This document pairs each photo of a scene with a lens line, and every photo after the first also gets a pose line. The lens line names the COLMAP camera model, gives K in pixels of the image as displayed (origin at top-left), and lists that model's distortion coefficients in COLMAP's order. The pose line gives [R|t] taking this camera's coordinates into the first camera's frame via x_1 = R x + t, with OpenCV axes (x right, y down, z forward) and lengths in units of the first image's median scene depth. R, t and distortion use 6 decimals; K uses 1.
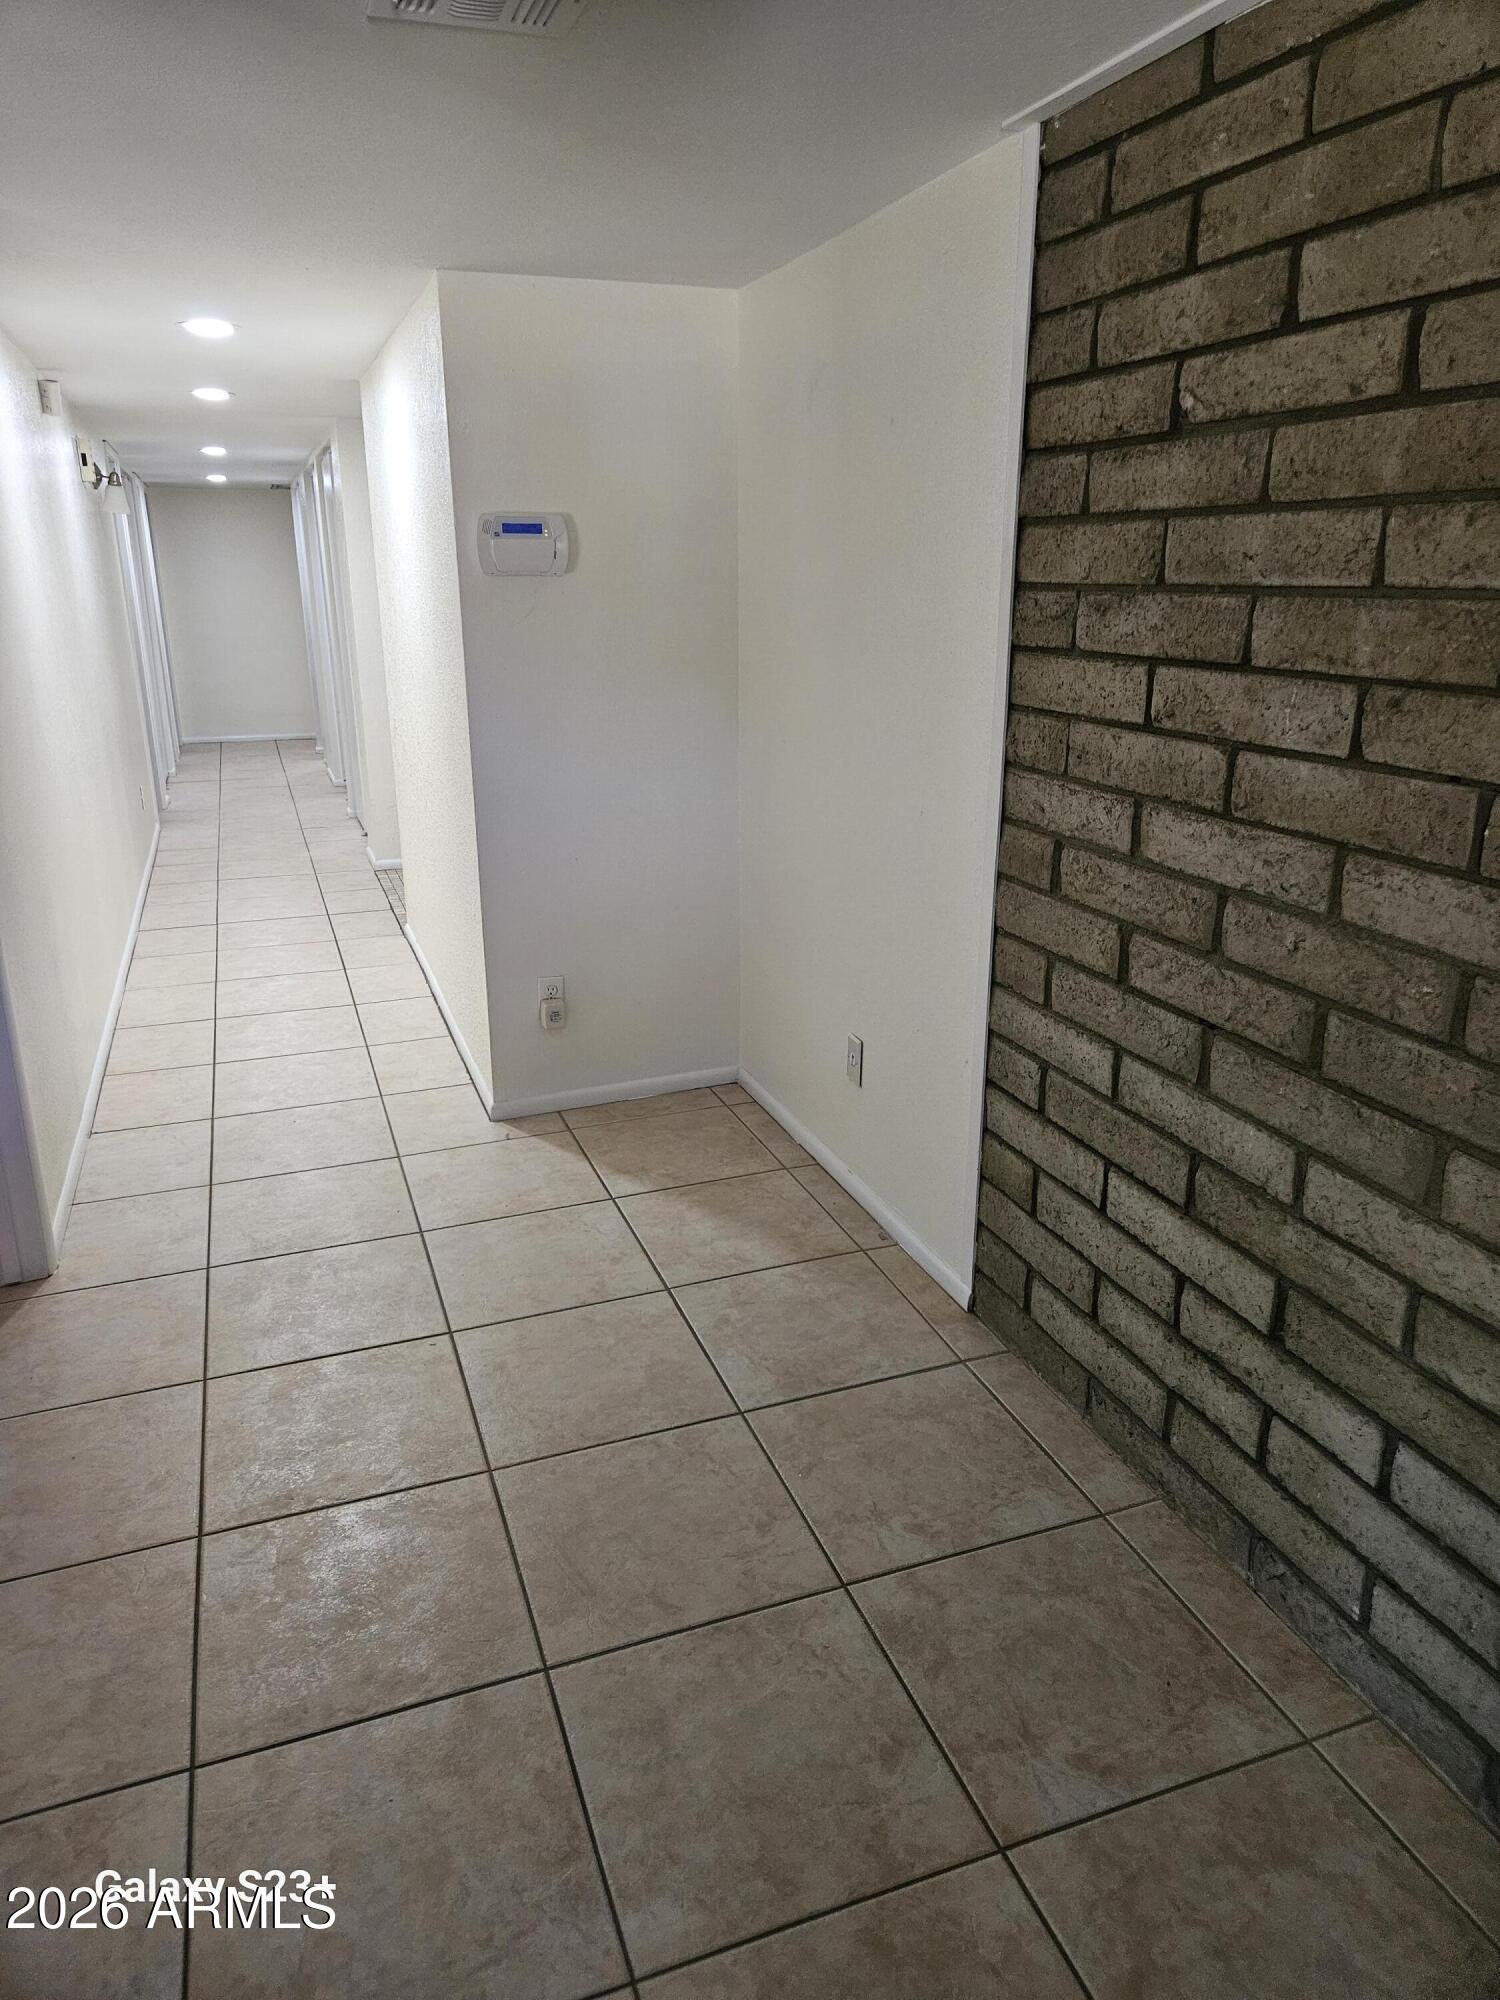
lens RADIAL K [[1343.7, 0, 743.0], [0, 1343.7, 996.0], [0, 0, 1]] dist [0.070023, -0.056814]
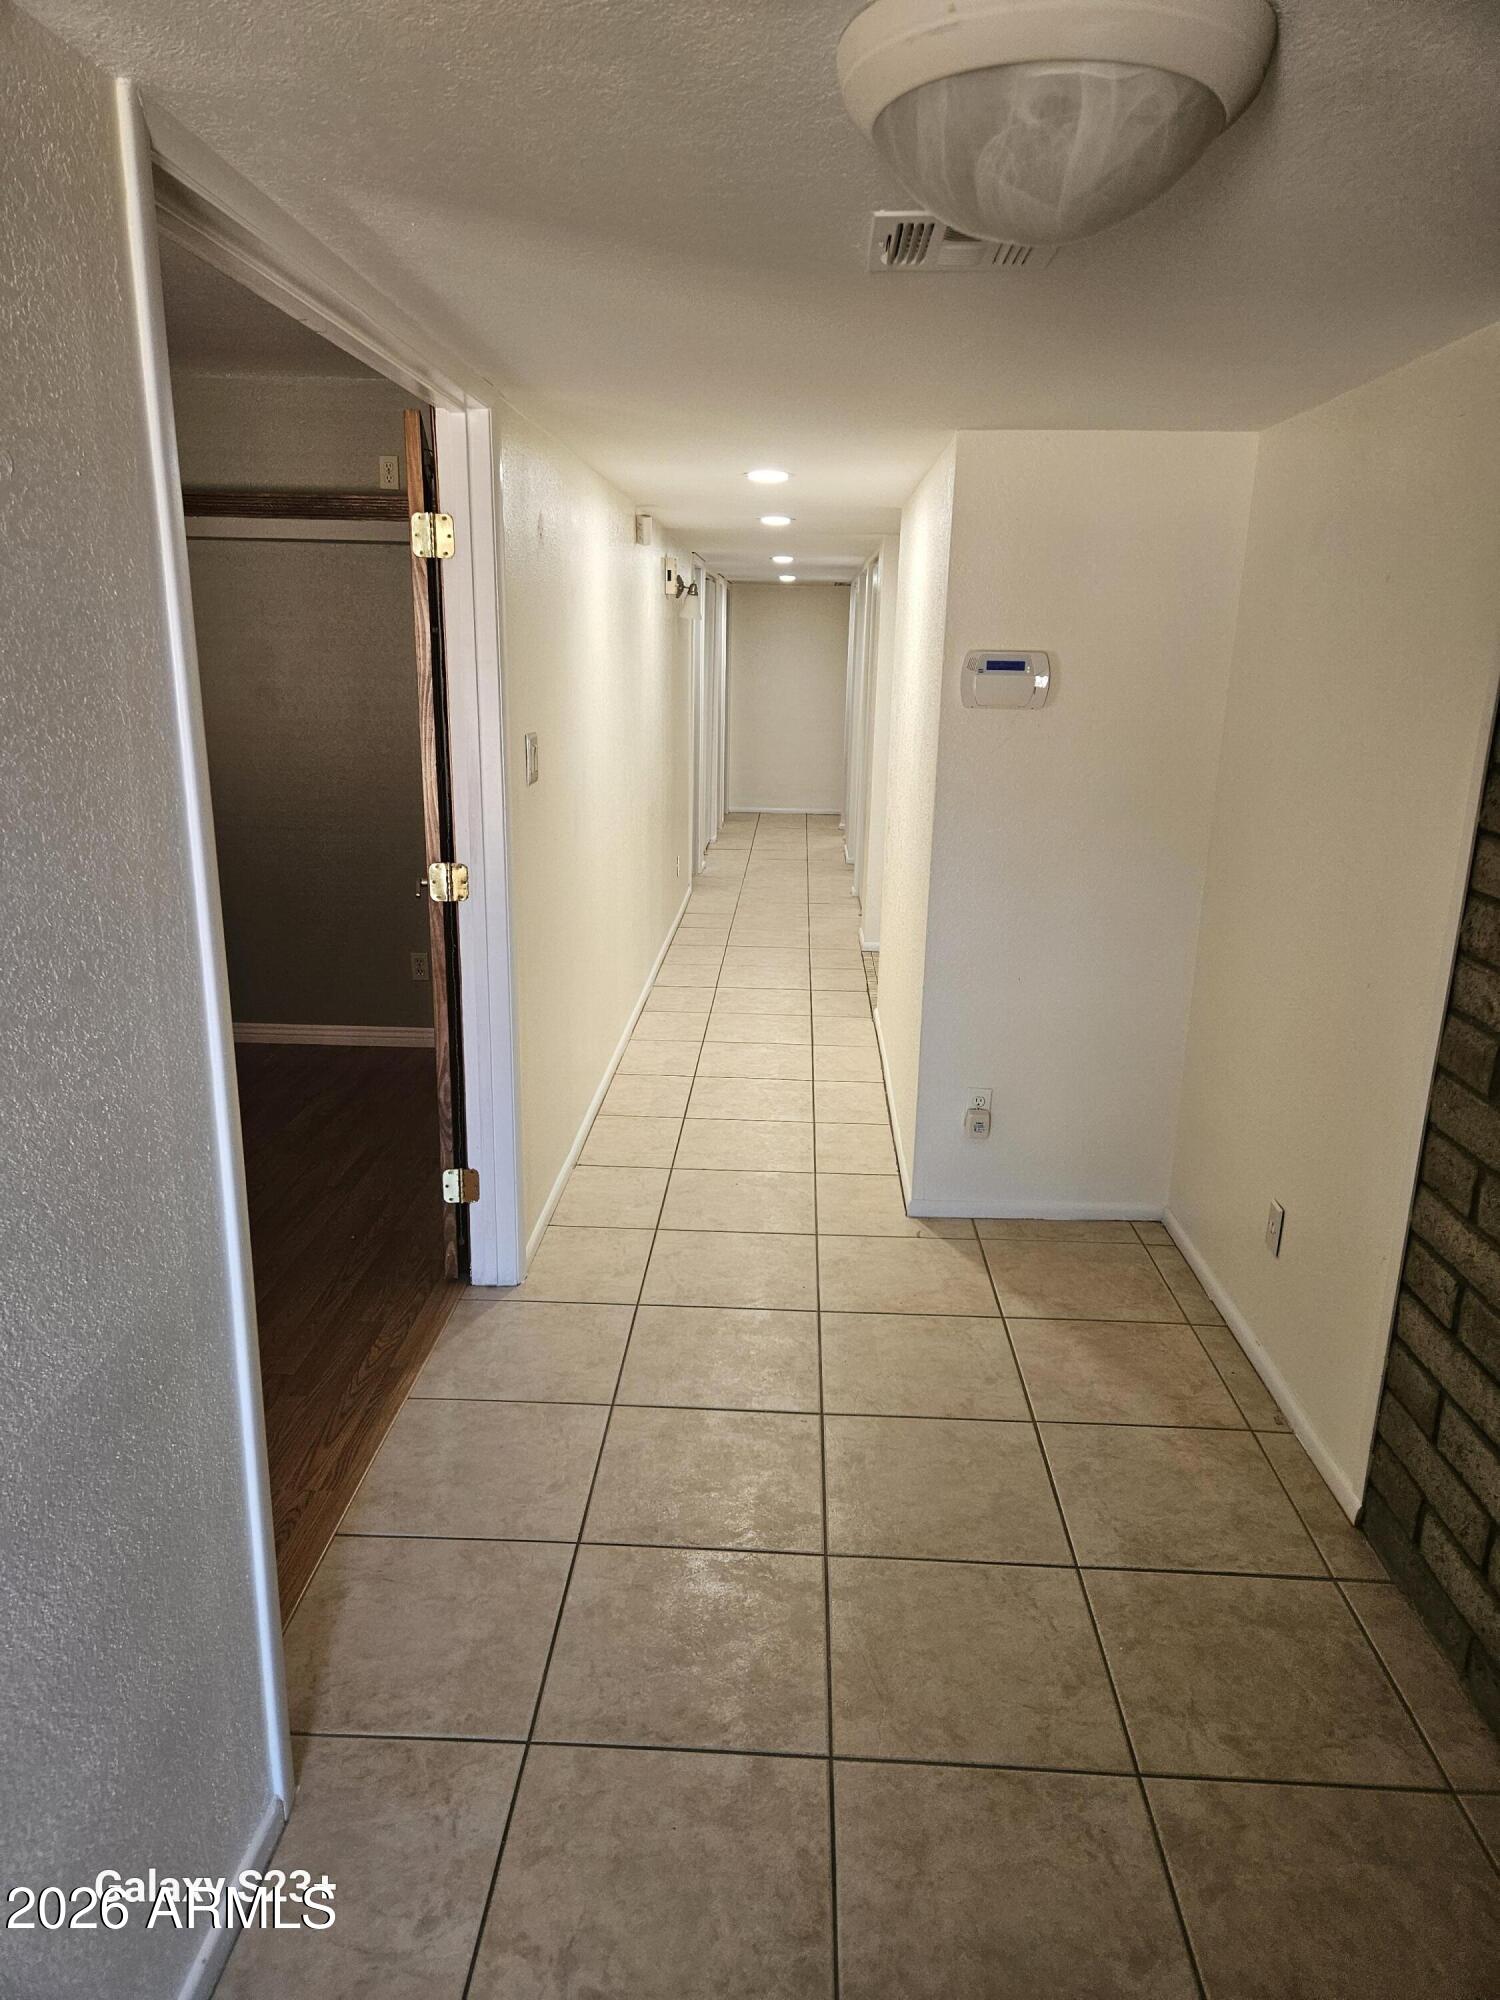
lens RADIAL K [[1342.3, 0, 739.3], [0, 1342.3, 1023.8], [0, 0, 1]] dist [0.074063, -0.057946]
pose [[0.922655, 0.125575, -0.364607, 0.083681], [-0.136506, 0.990630, -0.004250, -0.049717], [0.360657, 0.053692, 0.931152, -0.044274]]
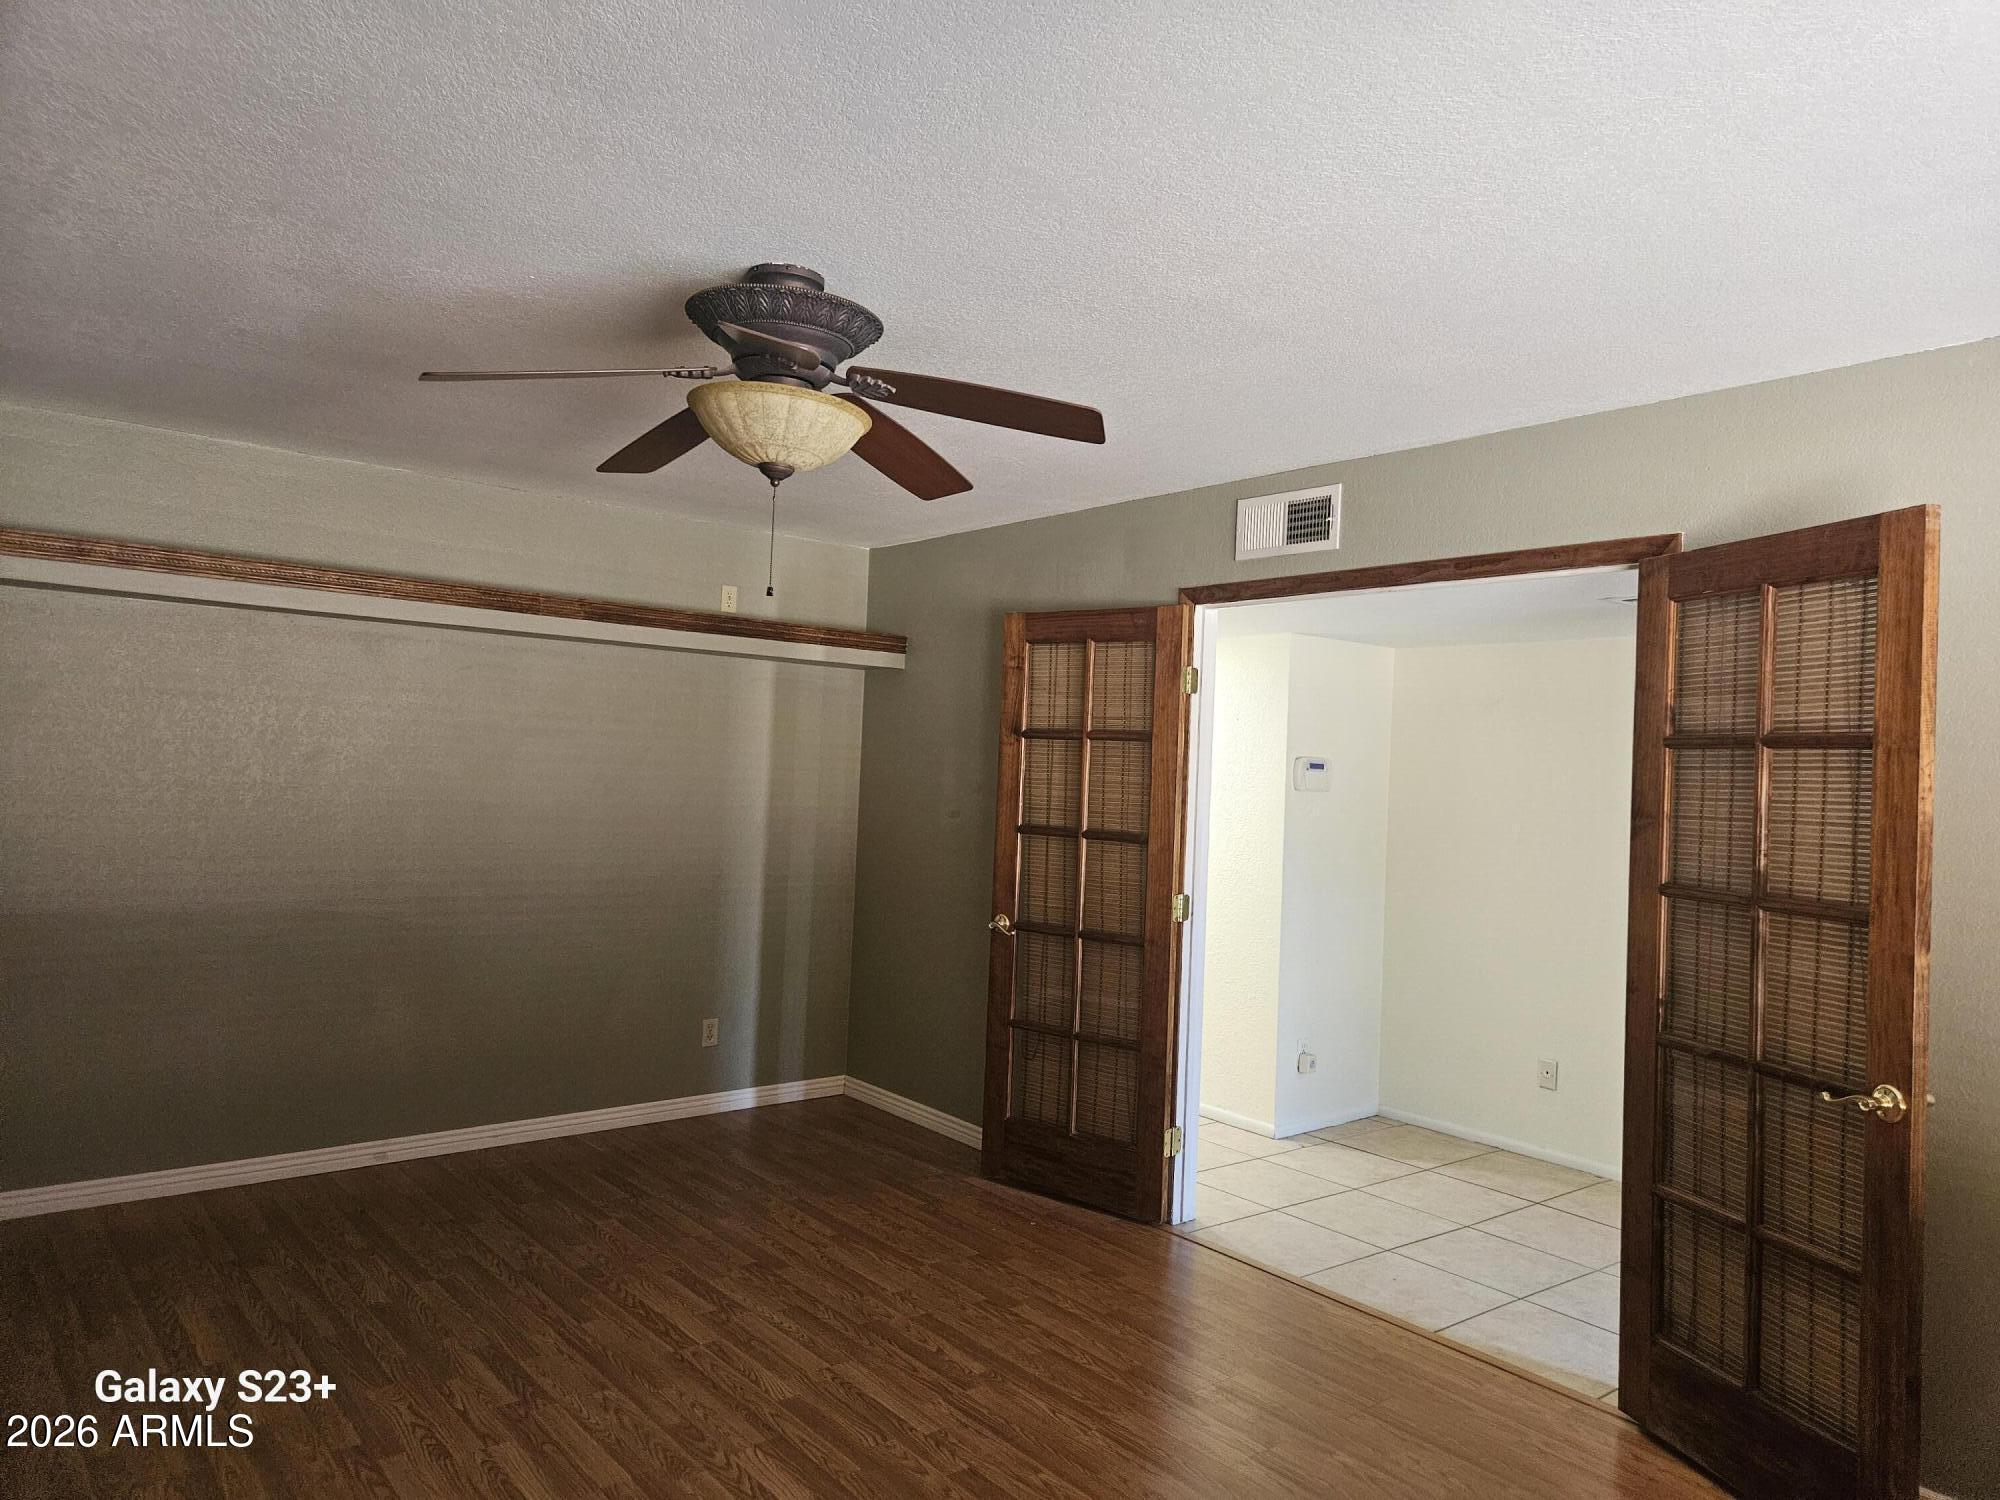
lens RADIAL K [[1342.3, 0, 1000.0], [0, 1342.3, 750.0], [0, 0, 1]] dist [0.074063, -0.057946]
pose [[0.940062, 0.052485, 0.336939, -1.491014], [0.057178, 0.949834, -0.307482, 0.189103], [-0.336174, 0.308318, 0.889903, -0.536396]]
